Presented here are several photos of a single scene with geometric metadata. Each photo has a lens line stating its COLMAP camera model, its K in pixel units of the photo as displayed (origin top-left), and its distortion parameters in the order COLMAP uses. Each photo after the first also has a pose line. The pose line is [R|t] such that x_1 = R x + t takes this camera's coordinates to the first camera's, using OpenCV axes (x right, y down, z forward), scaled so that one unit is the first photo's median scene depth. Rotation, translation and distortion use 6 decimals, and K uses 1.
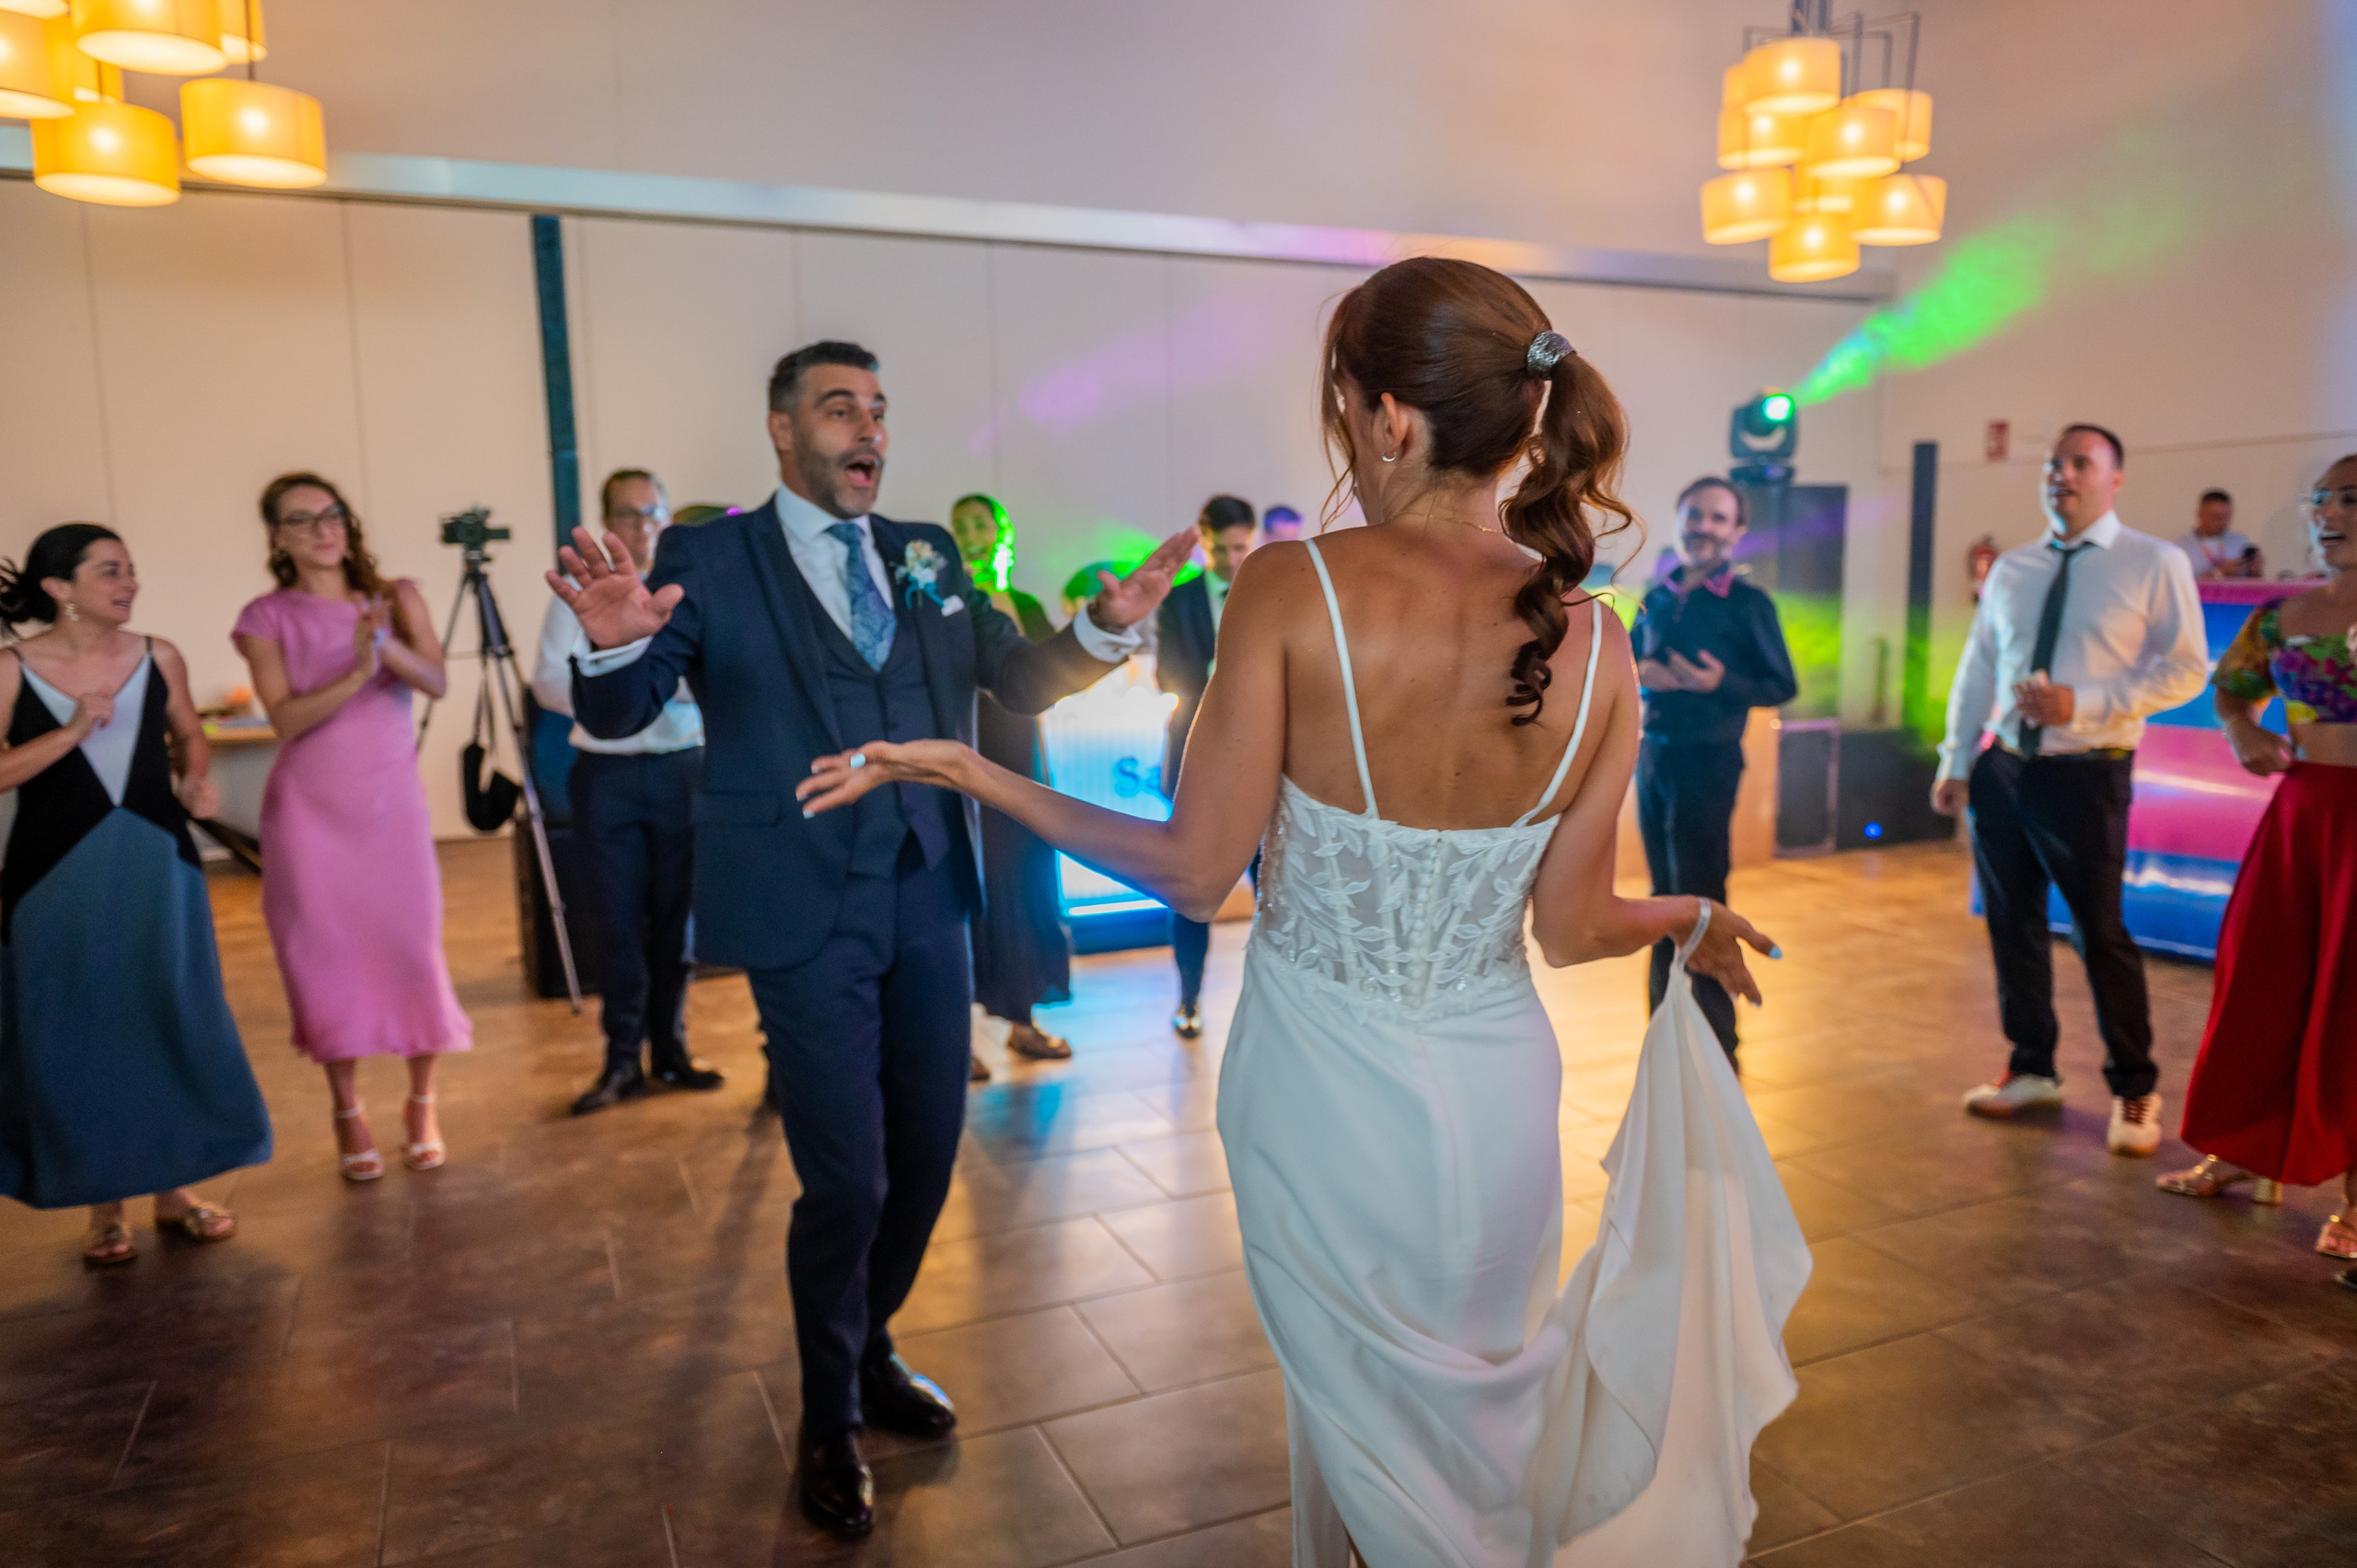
lens RADIAL K [[1606.3, 0, 1207.6], [0, 1606.3, 789.0], [0, 0, 1]] dist [-0.012025, -0.004792]
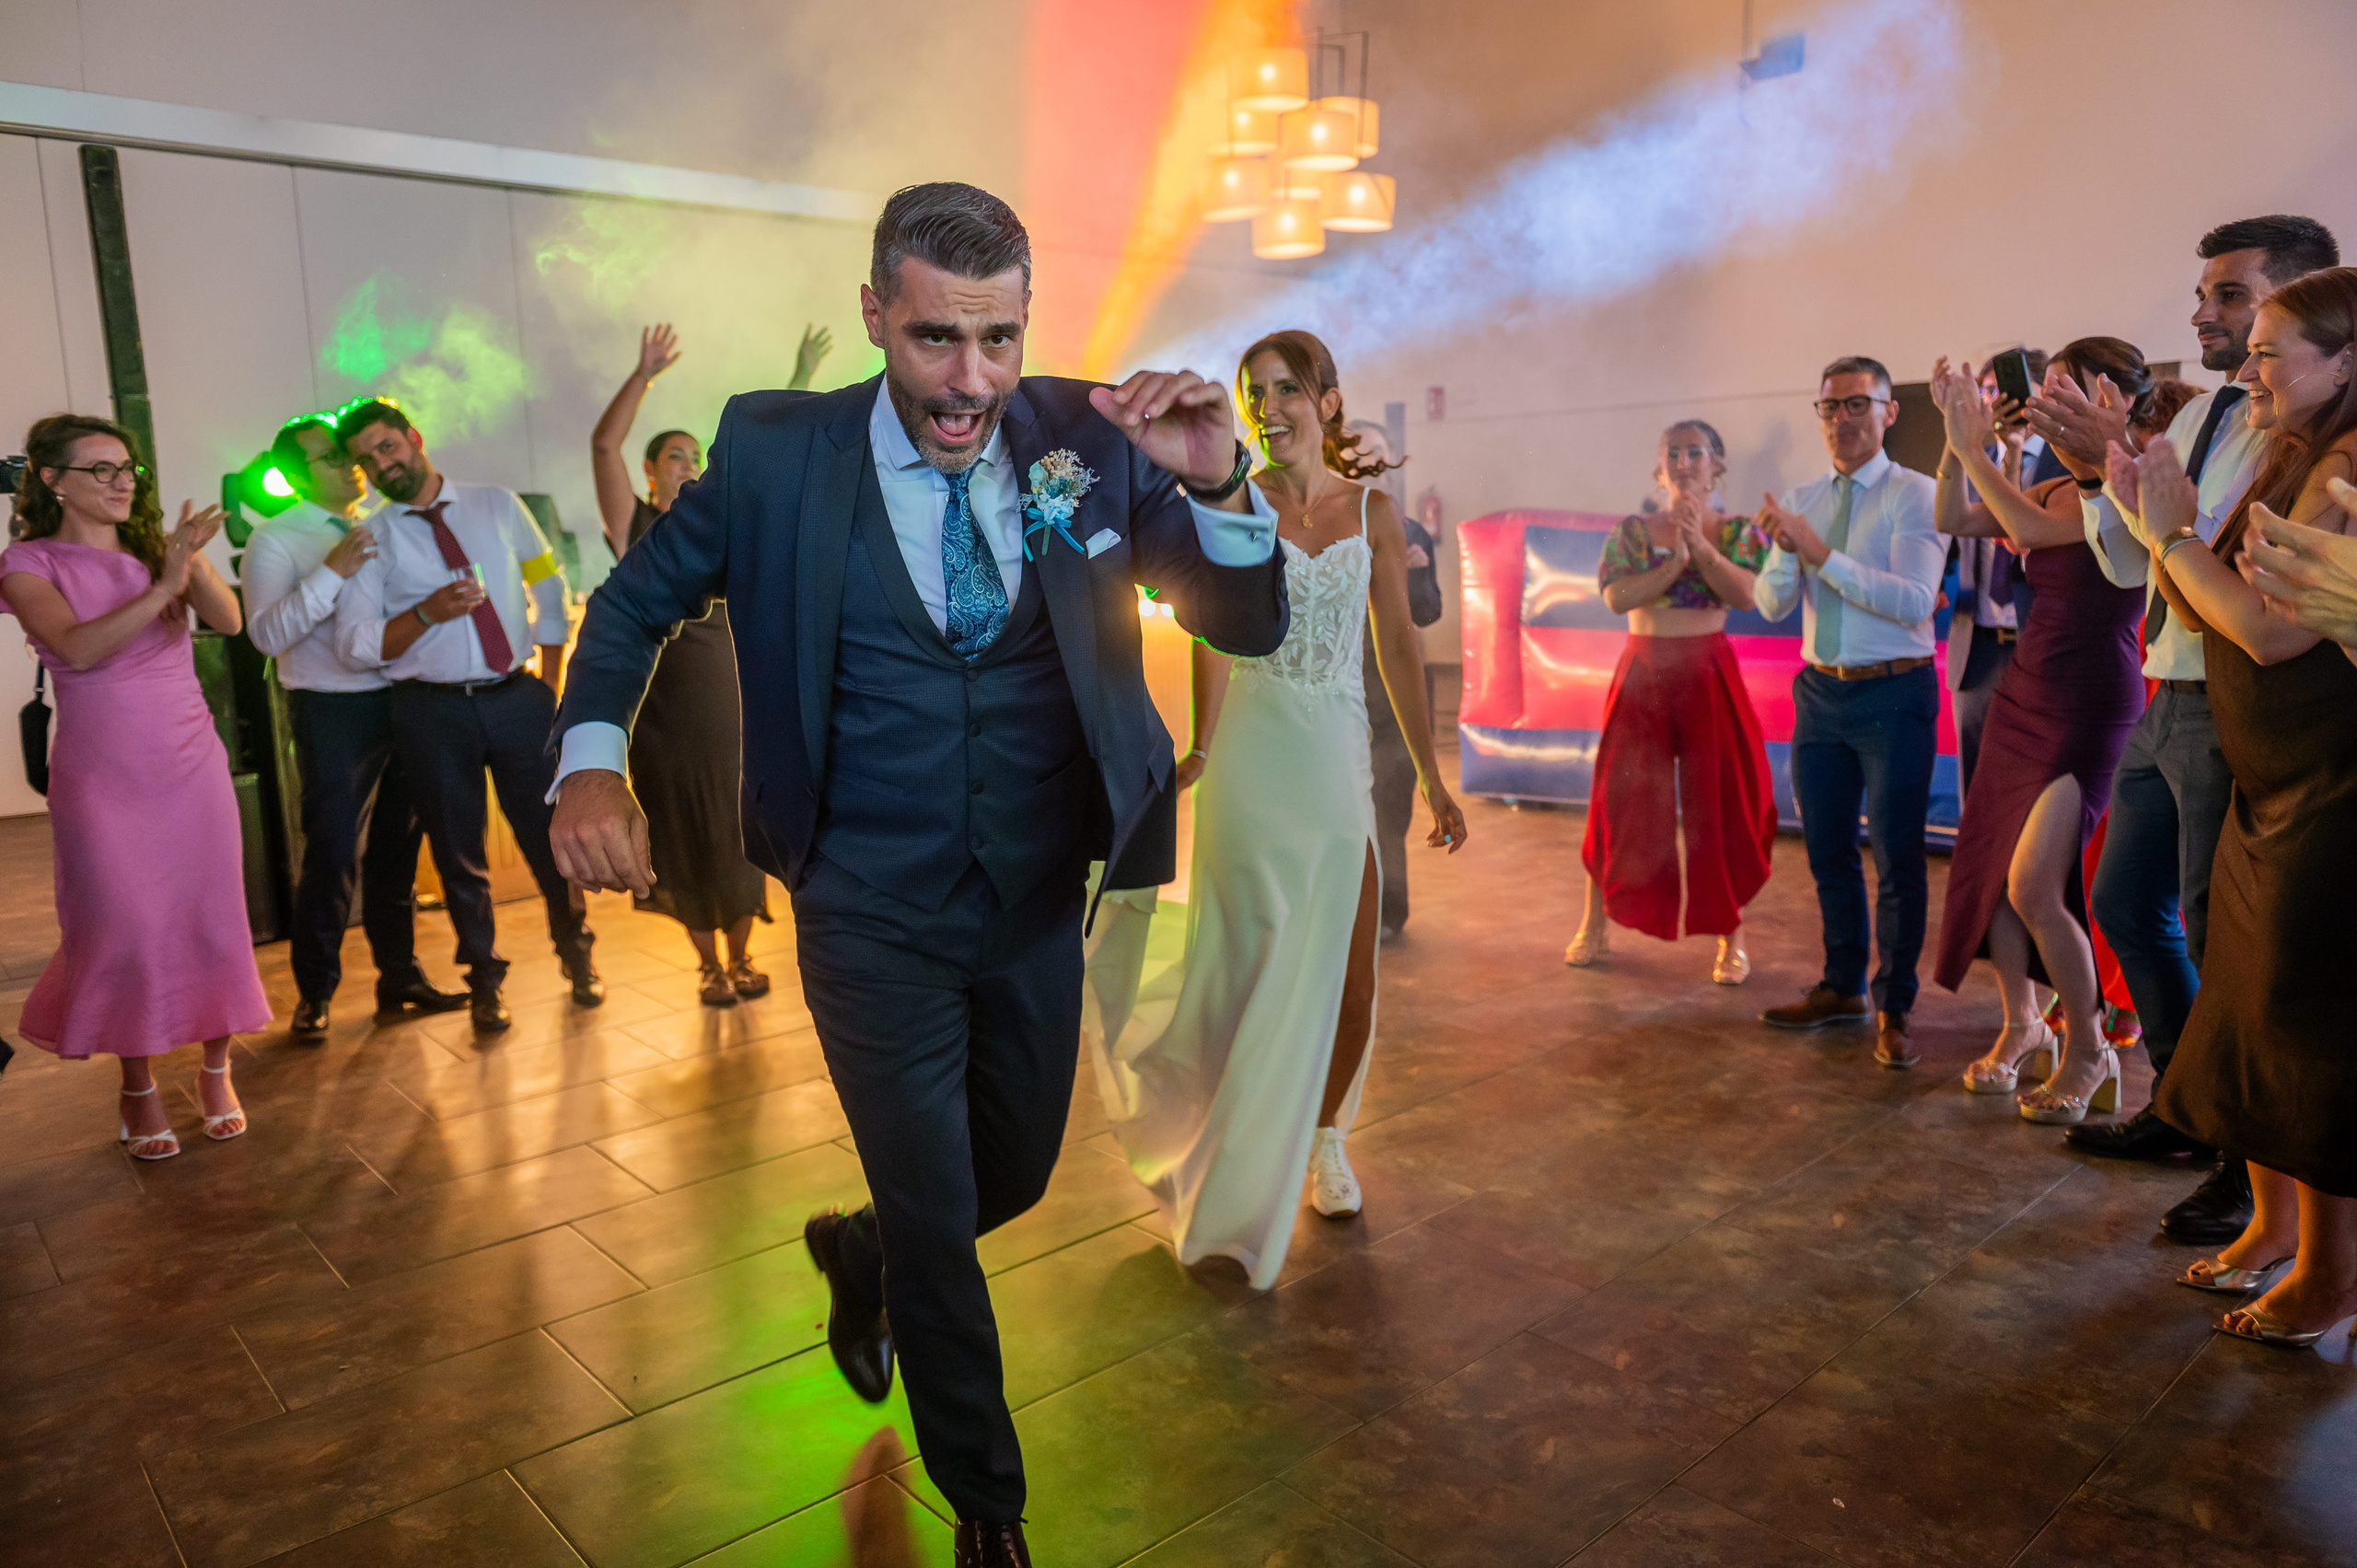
lens RADIAL K [[1586.6, 0, 1178.5], [0, 1586.6, 784.0], [0, 0, 1]] dist [-0.010757, -0.002128]
pose [[0.951007, -0.057488, 0.303777, -0.104077], [0.049872, 0.998218, 0.032777, 0.022113], [-0.305120, -0.016022, 0.952179, -0.092951]]
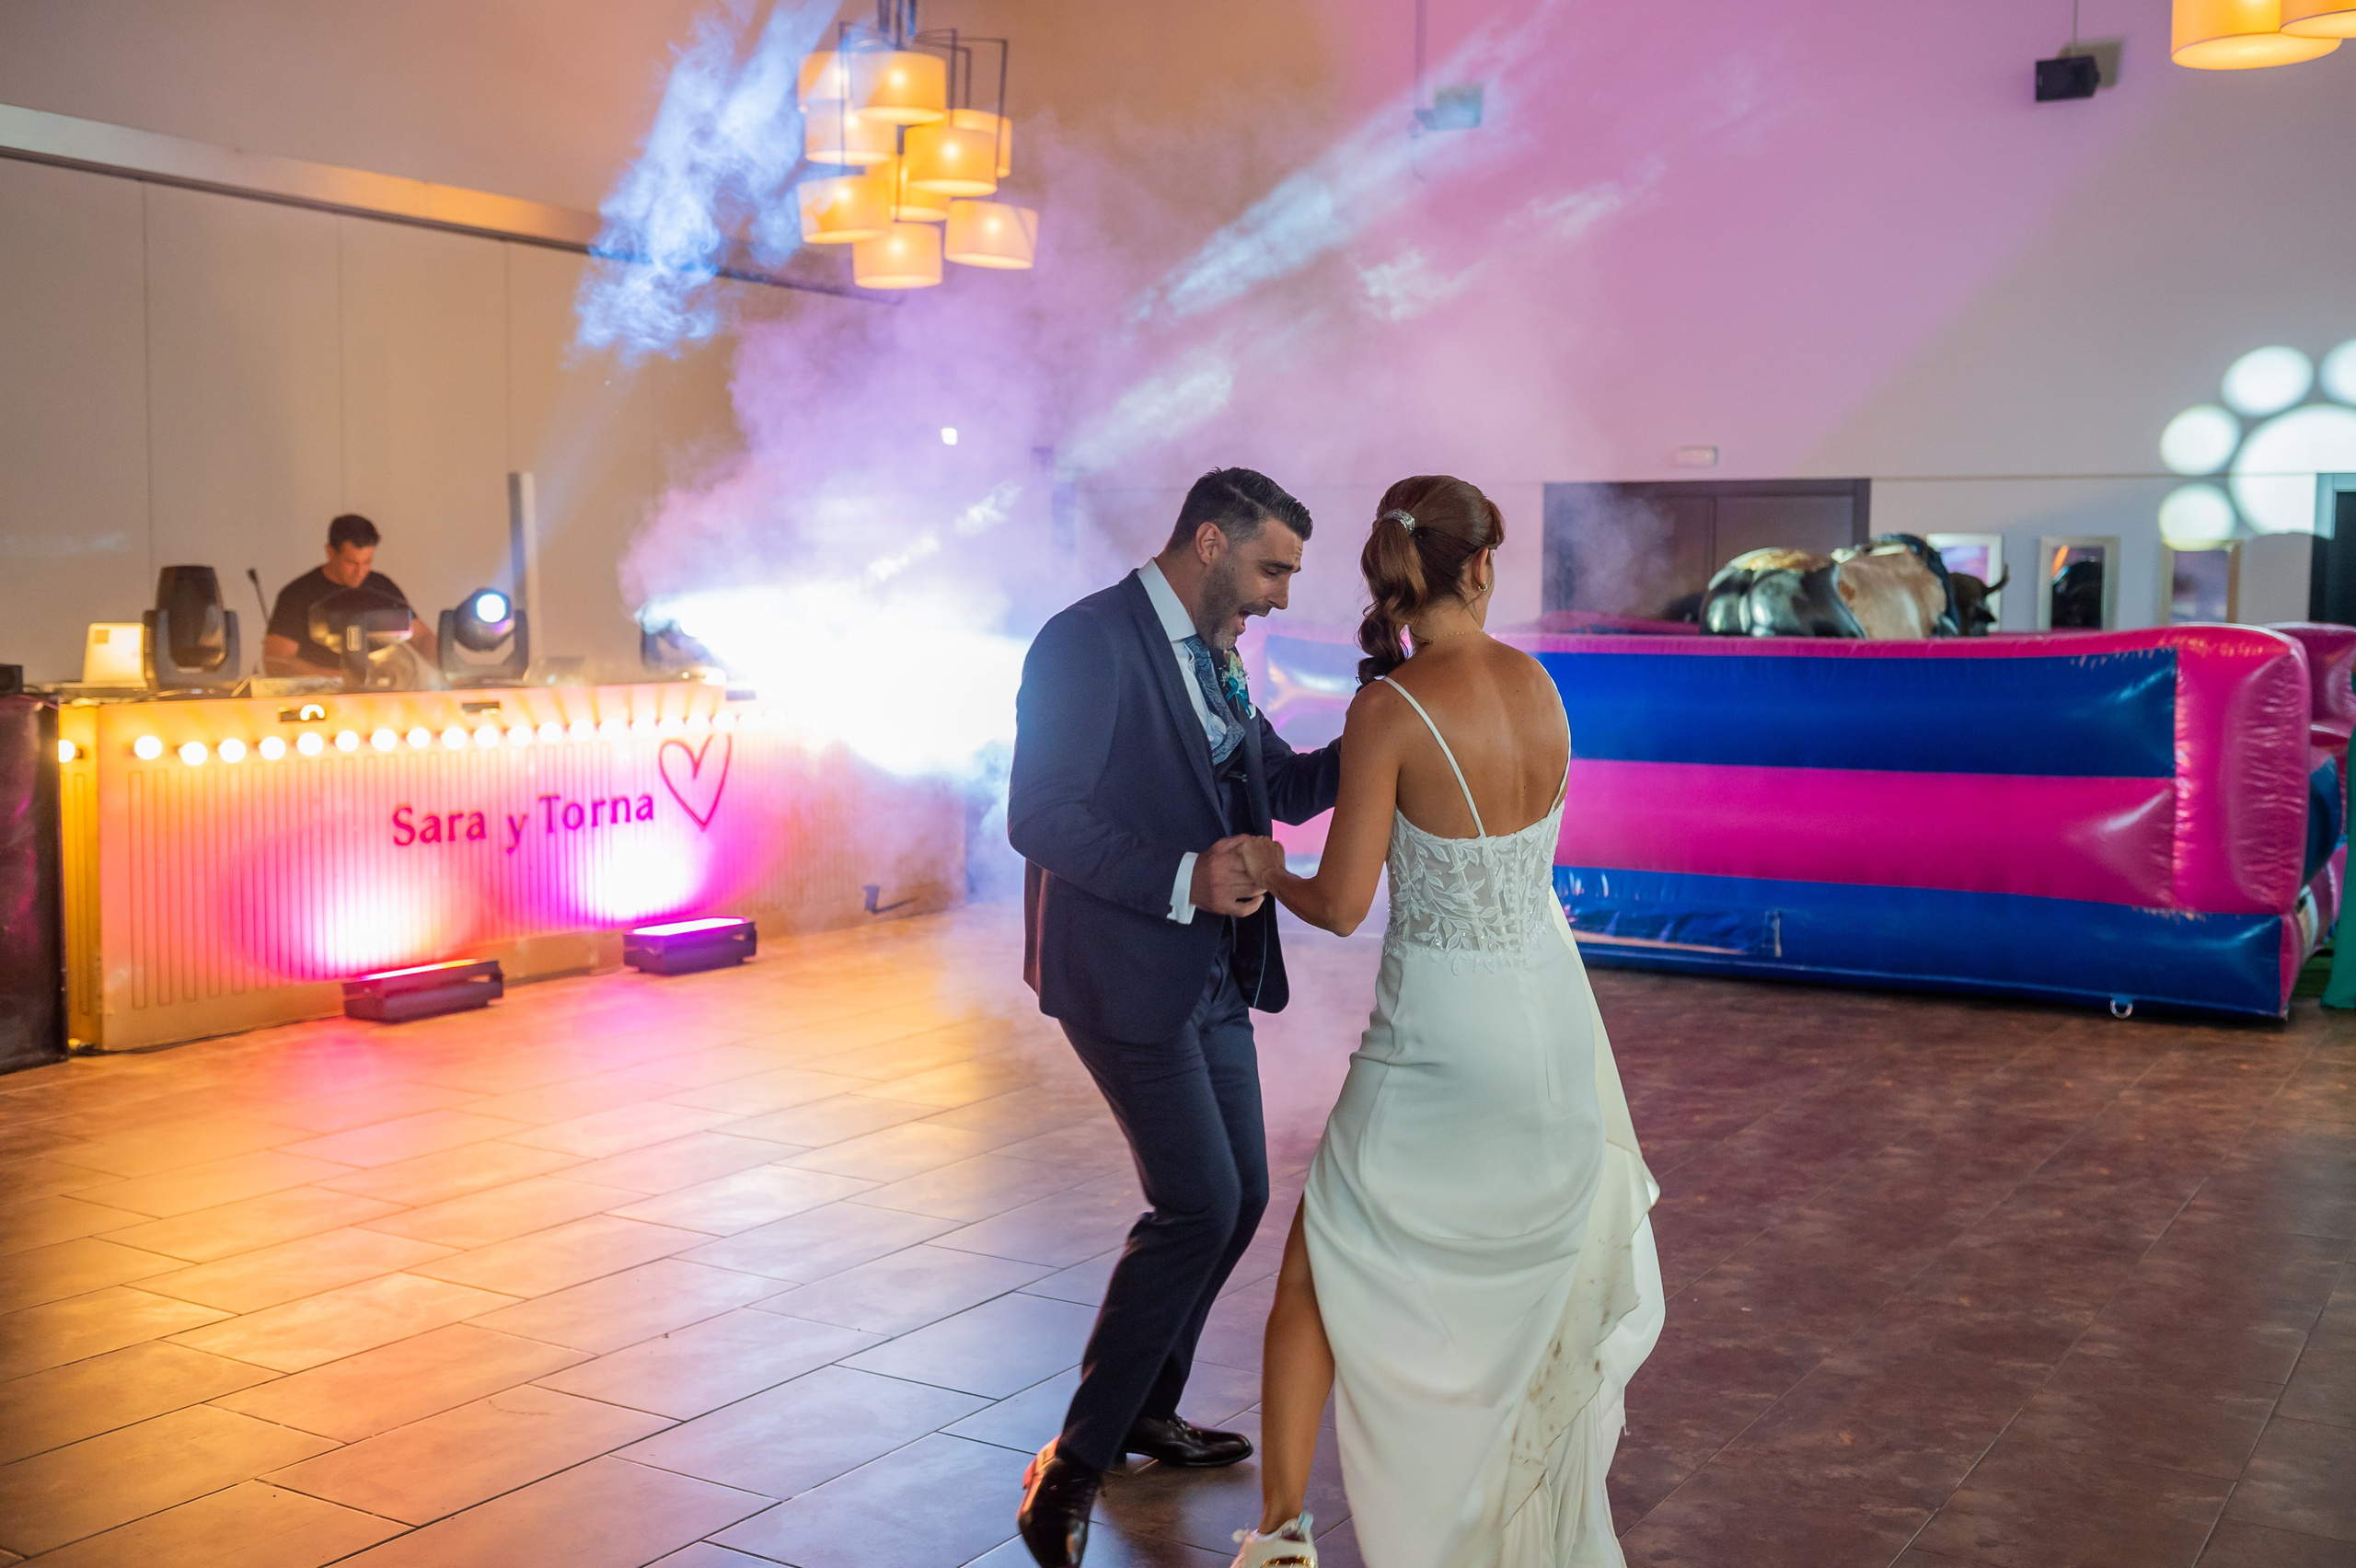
lens RADIAL K [[2453.1, 0, 1178.0], [0, 2453.1, 784.0], [0, 0, 1]] dist [-0.015990, -0.014257]
pose [[0.818549, -0.019336, 0.574111, -0.545658], [0.049620, 0.998078, -0.037131, 0.046302], [-0.572289, 0.058881, 0.817935, -0.415517]]
